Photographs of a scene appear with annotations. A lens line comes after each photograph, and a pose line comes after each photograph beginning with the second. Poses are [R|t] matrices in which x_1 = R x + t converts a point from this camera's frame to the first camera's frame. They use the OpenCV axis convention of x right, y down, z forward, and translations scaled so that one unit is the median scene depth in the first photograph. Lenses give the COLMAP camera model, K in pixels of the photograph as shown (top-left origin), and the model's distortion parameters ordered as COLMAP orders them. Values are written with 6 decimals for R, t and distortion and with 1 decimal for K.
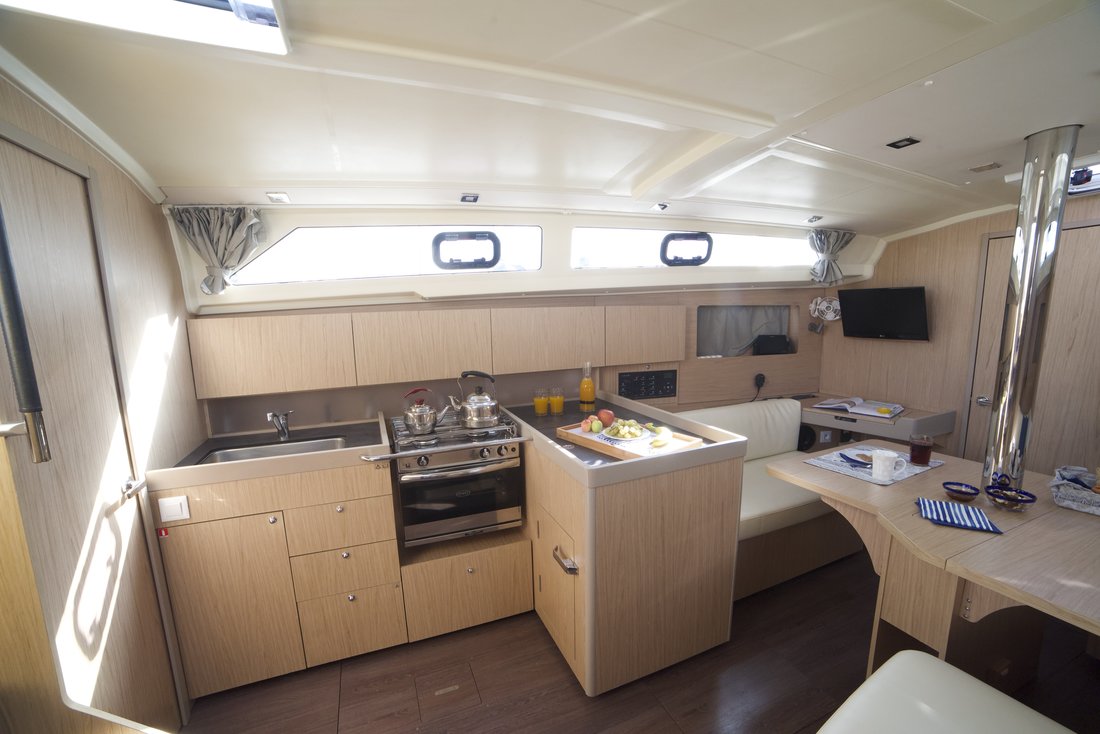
lens RADIAL K [[443.5, 0, 548.3], [0, 443.5, 374.9], [0, 0, 1]] dist [-0.106778, 0.034651]
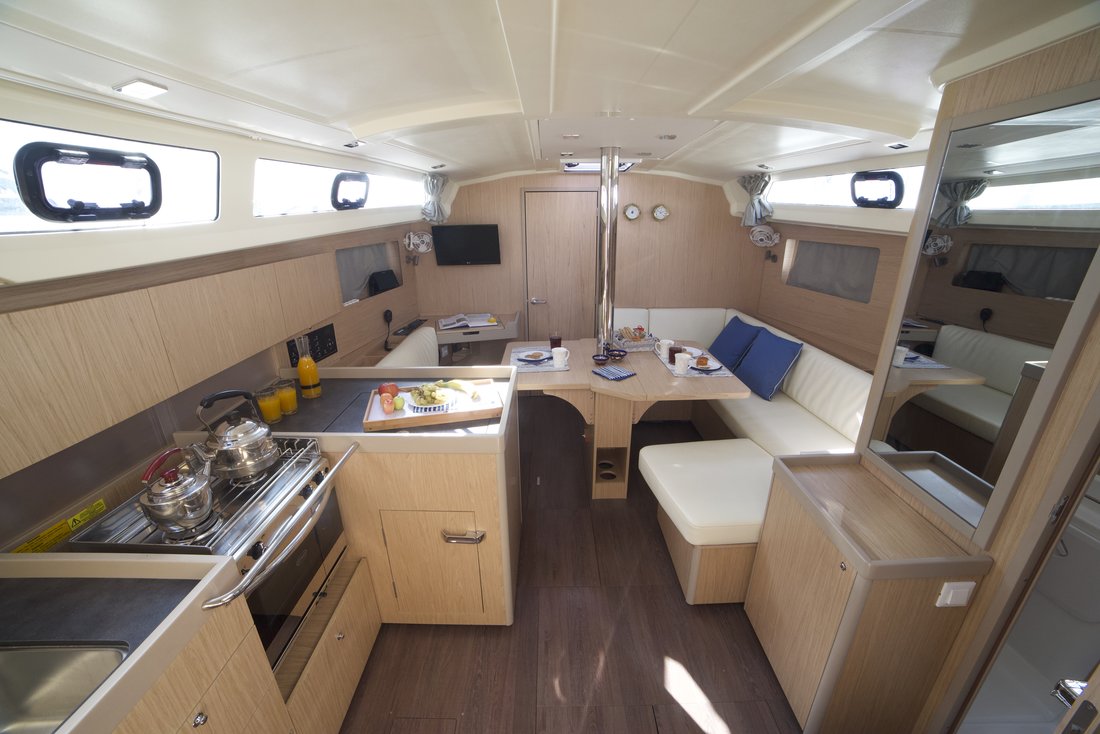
lens RADIAL K [[443.5, 0, 548.3], [0, 443.5, 374.9], [0, 0, 1]] dist [-0.106778, 0.034651]
pose [[0.382574, -0.304217, 0.872404, -0.454121], [0.134974, 0.952510, 0.272961, -0.120613], [-0.914013, 0.013324, 0.405467, 0.293597]]
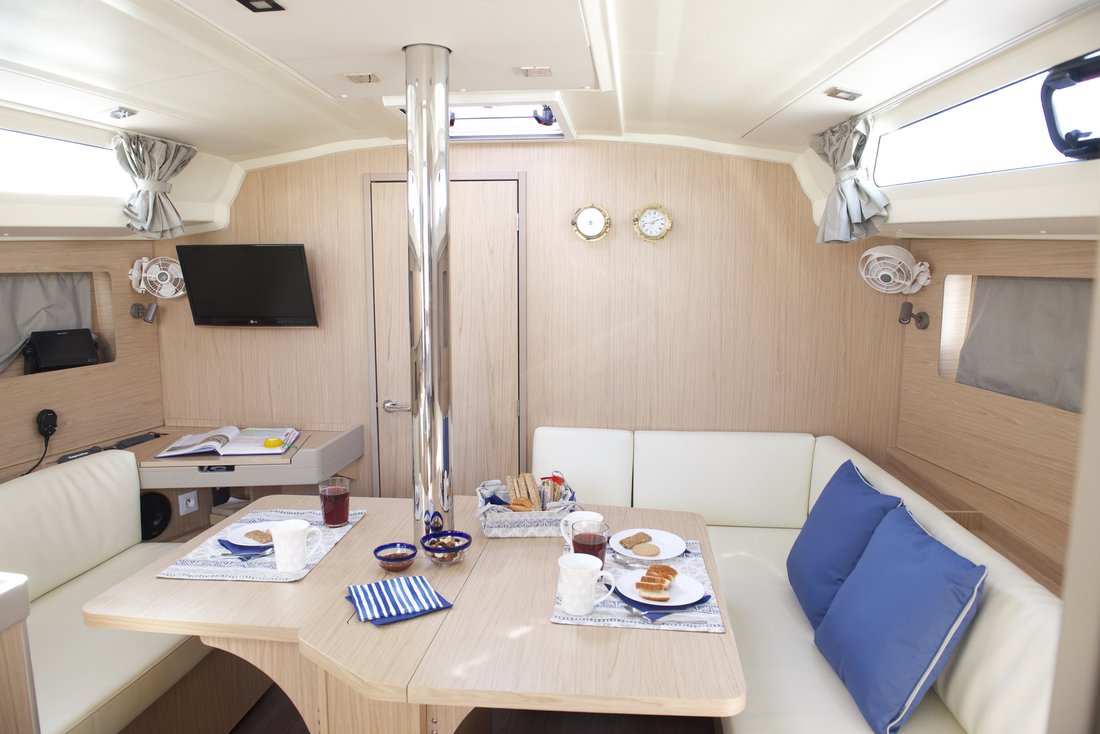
lens RADIAL K [[747.7, 0, 550.0], [0, 747.7, 367.0], [0, 0, 1]] dist [-0.055389, 0.002008]
pose [[0.491157, -0.094011, 0.865983, 0.069809], [0.112510, 0.992678, 0.043953, -0.030606], [-0.863774, 0.075844, 0.498138, 0.101226]]
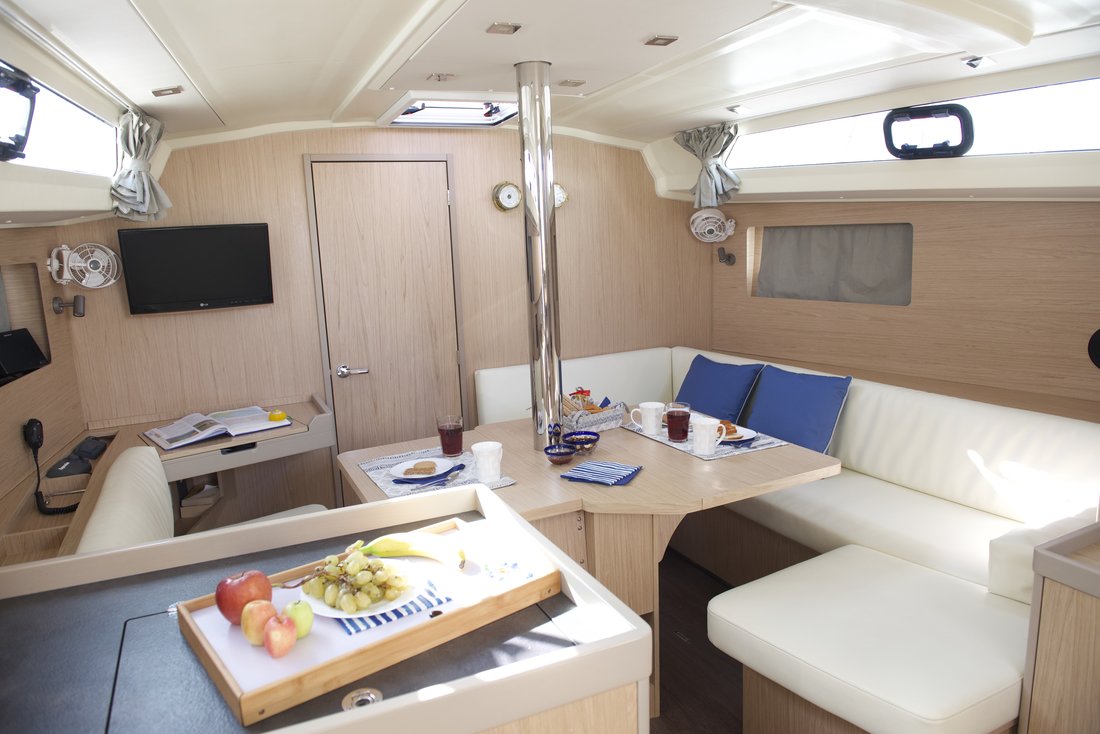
lens RADIAL K [[747.7, 0, 550.0], [0, 747.7, 367.0], [0, 0, 1]] dist [-0.055389, 0.002008]
pose [[-0.047398, -0.159108, 0.986123, -0.355355], [0.185576, 0.968643, 0.165207, -0.107160], [-0.981486, 0.190831, -0.016385, 0.654470]]
